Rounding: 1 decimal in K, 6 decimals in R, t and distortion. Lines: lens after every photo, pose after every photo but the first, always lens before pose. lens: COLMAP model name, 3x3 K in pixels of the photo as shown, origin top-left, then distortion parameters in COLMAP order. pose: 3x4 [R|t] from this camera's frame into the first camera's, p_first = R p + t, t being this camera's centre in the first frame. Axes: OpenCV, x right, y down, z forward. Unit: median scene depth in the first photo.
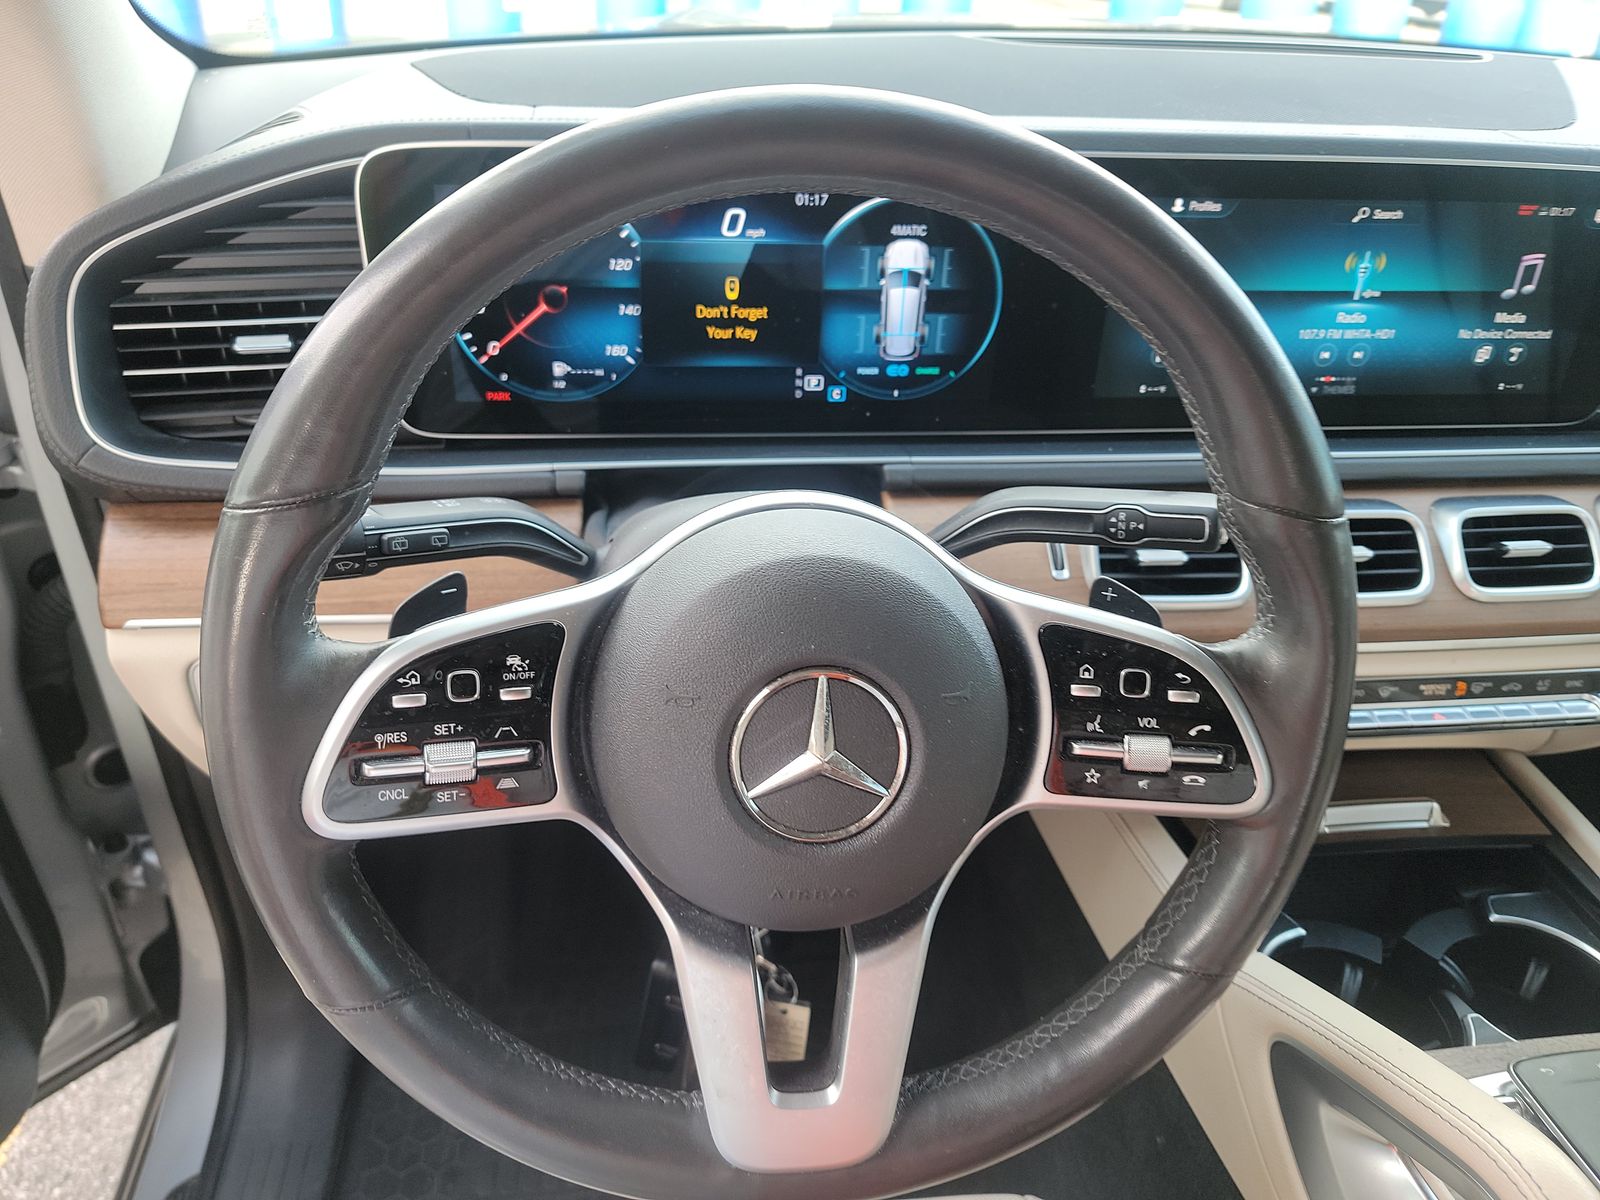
lens RADIAL K [[1170.0, 0, 791.2], [0, 1170.0, 632.0], [0, 0, 1]] dist [0.036460, -0.046382]
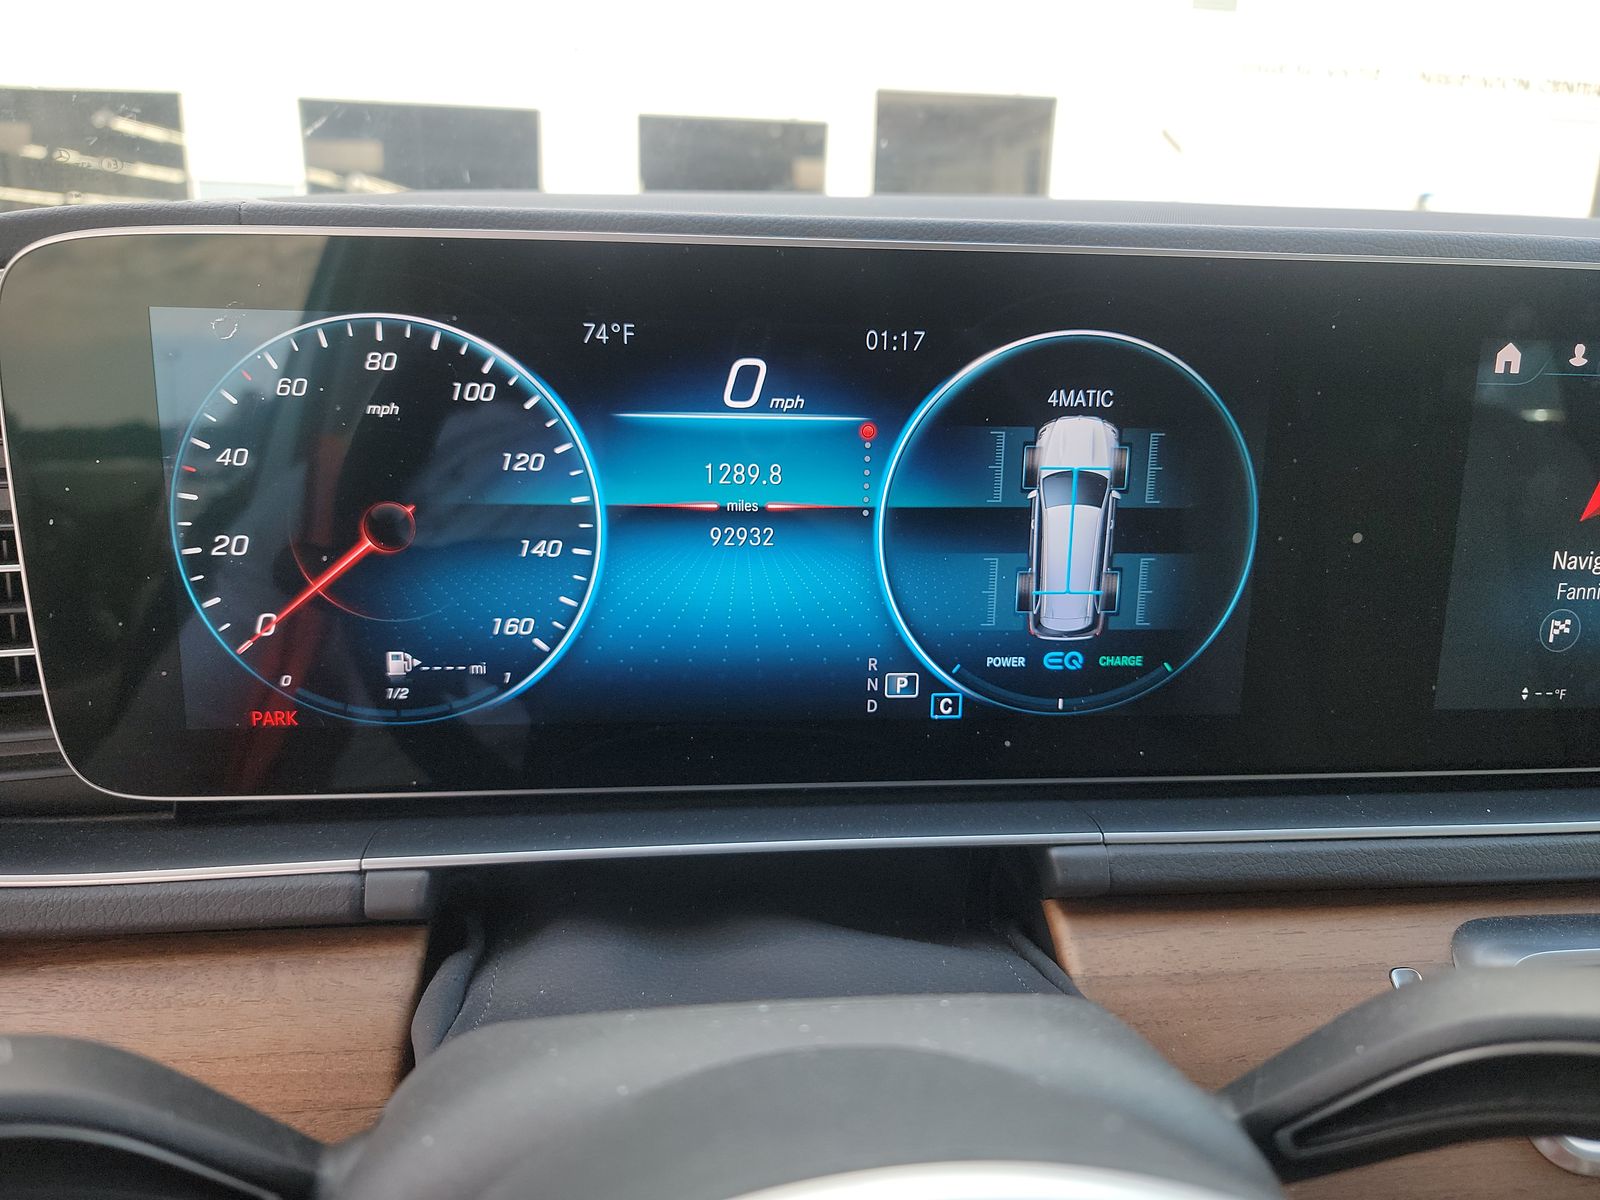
lens RADIAL K [[1170.0, 0, 802.4], [0, 1170.0, 600.1], [0, 0, 1]] dist [0.036460, -0.046382]
pose [[0.999822, -0.010568, -0.015603, -0.015603], [0.005710, 0.958939, -0.283554, -0.103345], [0.017959, 0.283414, 0.958829, 0.498055]]
